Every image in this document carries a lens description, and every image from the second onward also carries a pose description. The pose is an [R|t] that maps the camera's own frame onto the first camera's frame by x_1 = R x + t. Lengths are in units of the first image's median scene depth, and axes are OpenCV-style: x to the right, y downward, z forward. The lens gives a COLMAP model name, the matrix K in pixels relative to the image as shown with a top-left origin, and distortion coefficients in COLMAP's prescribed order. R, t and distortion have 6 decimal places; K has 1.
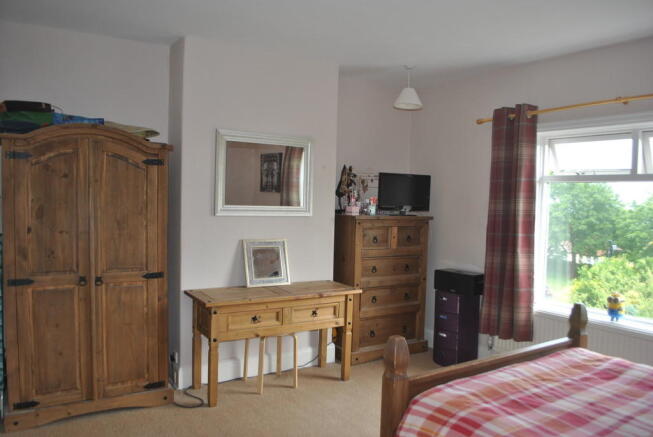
lens RADIAL K [[533.2, 0, 347.6], [0, 533.2, 221.8], [0, 0, 1]] dist [-0.029342, -0.000857]
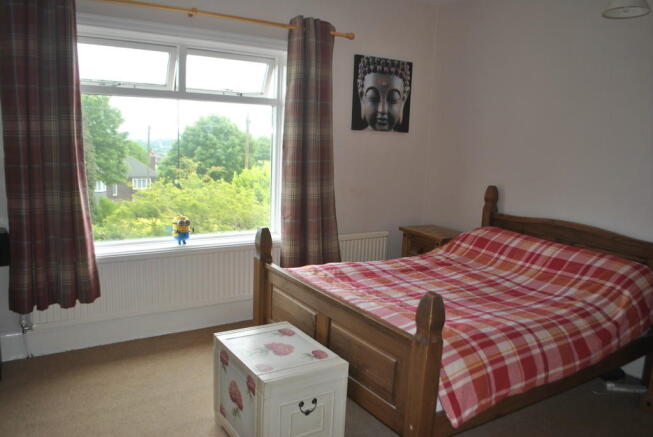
lens RADIAL K [[533.2, 0, 347.6], [0, 533.2, 221.8], [0, 0, 1]] dist [-0.029342, -0.000857]
pose [[0.029918, -0.199412, 0.979459, -0.636219], [0.005280, 0.979915, 0.199343, -0.068530], [-0.999538, -0.000793, 0.030370, 0.941303]]
